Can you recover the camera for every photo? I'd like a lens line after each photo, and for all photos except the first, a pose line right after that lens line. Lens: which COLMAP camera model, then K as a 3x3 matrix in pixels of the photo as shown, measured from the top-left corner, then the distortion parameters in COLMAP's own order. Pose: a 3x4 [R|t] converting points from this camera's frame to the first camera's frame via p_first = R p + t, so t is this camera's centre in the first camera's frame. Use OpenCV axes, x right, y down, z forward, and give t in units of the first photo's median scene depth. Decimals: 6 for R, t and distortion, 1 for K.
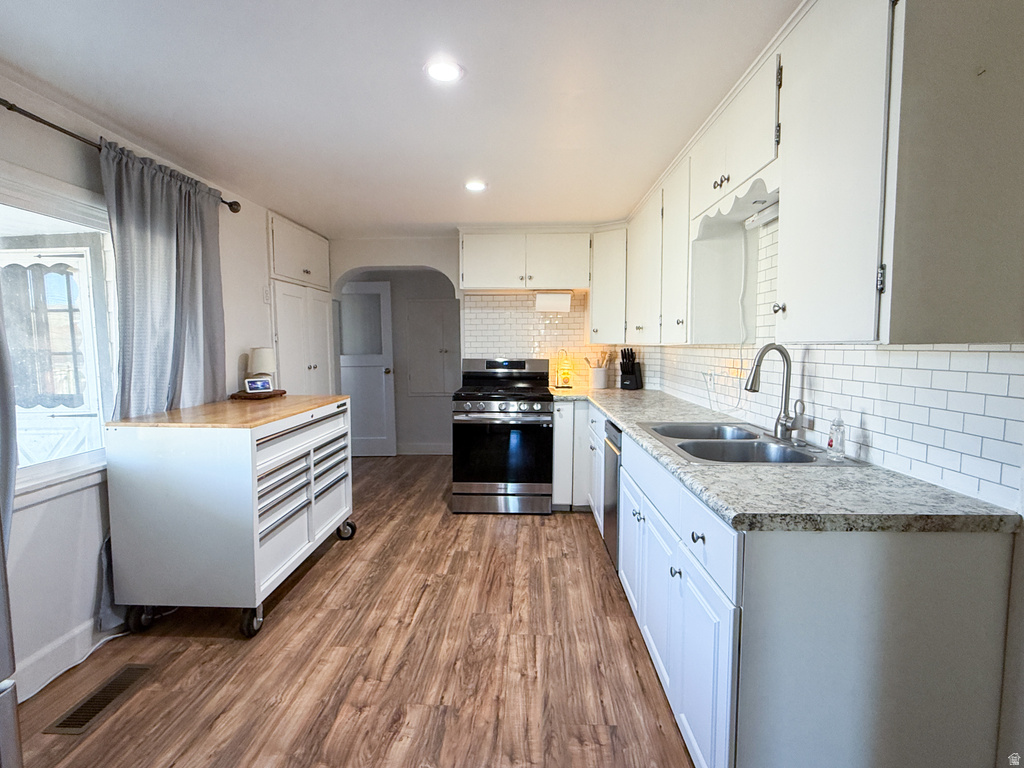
lens RADIAL K [[476.7, 0, 512.1], [0, 476.7, 380.4], [0, 0, 1]] dist [-0.000756, -0.000715]
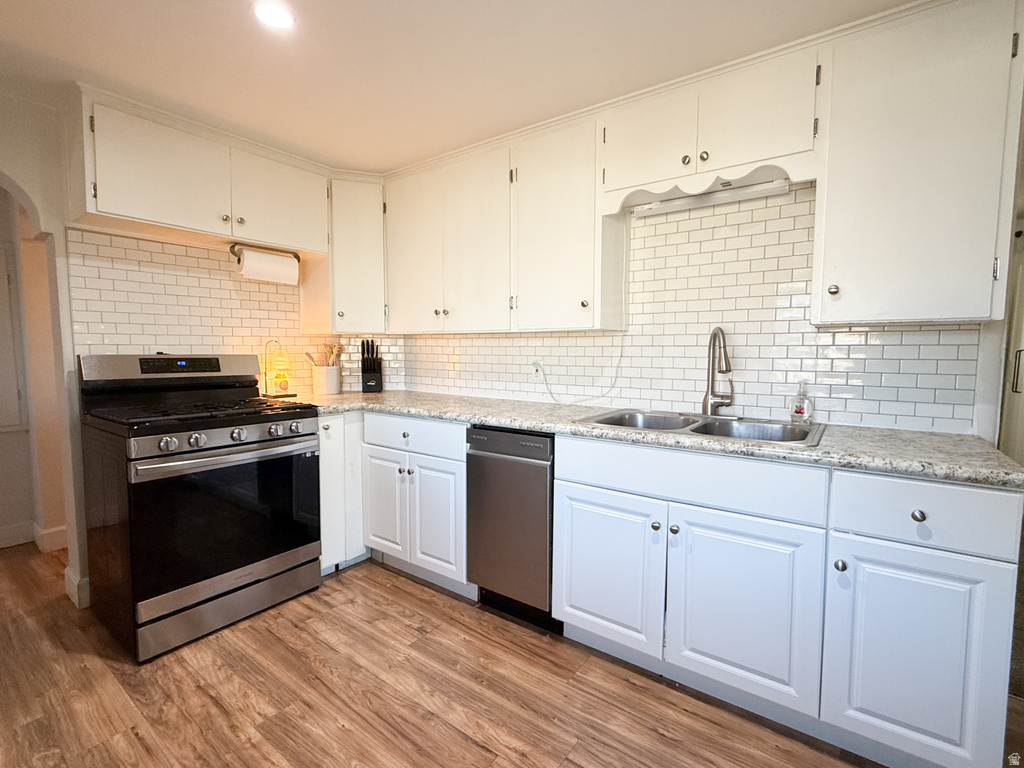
lens RADIAL K [[476.7, 0, 513.5], [0, 476.7, 382.8], [0, 0, 1]] dist [-0.000756, -0.000715]
pose [[0.560800, -0.053658, 0.826211, -0.368574], [0.057279, 0.998021, 0.025937, -0.004455], [-0.825968, 0.032779, 0.562764, 0.484562]]
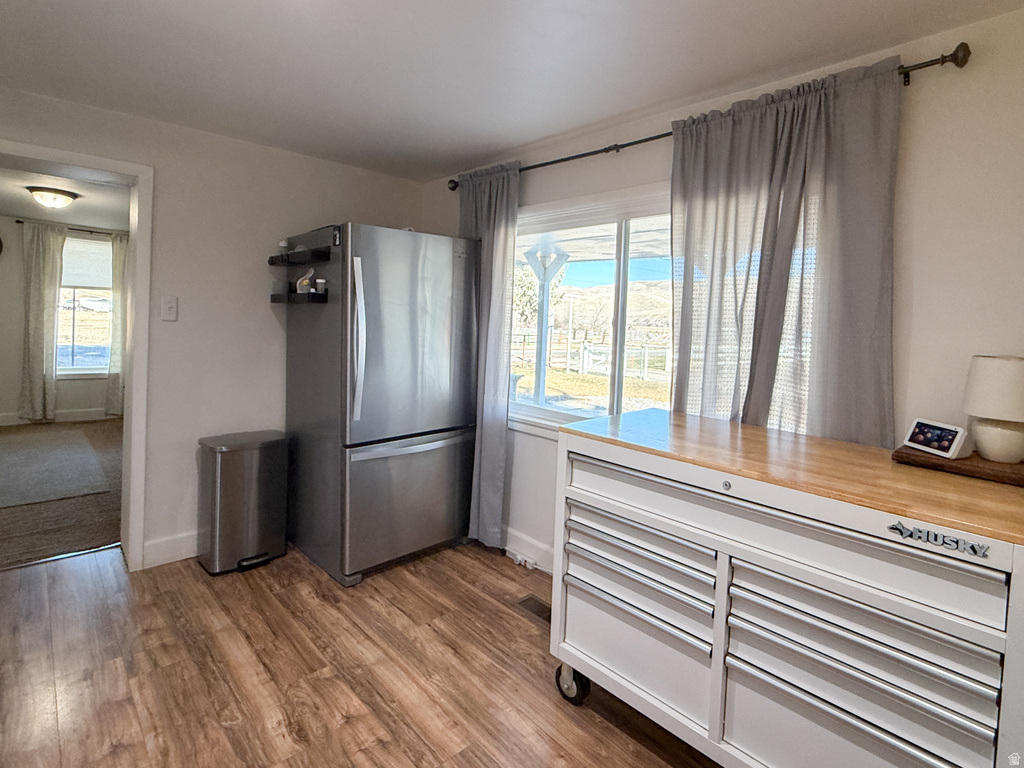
lens RADIAL K [[476.7, 0, 483.7], [0, 476.7, 368.0], [0, 0, 1]] dist [-0.000756, -0.000715]
pose [[-0.700386, 0.043784, -0.712420, 0.075005], [-0.093398, 0.983913, 0.152289, -0.087613], [0.707627, 0.173200, -0.685029, 0.976810]]
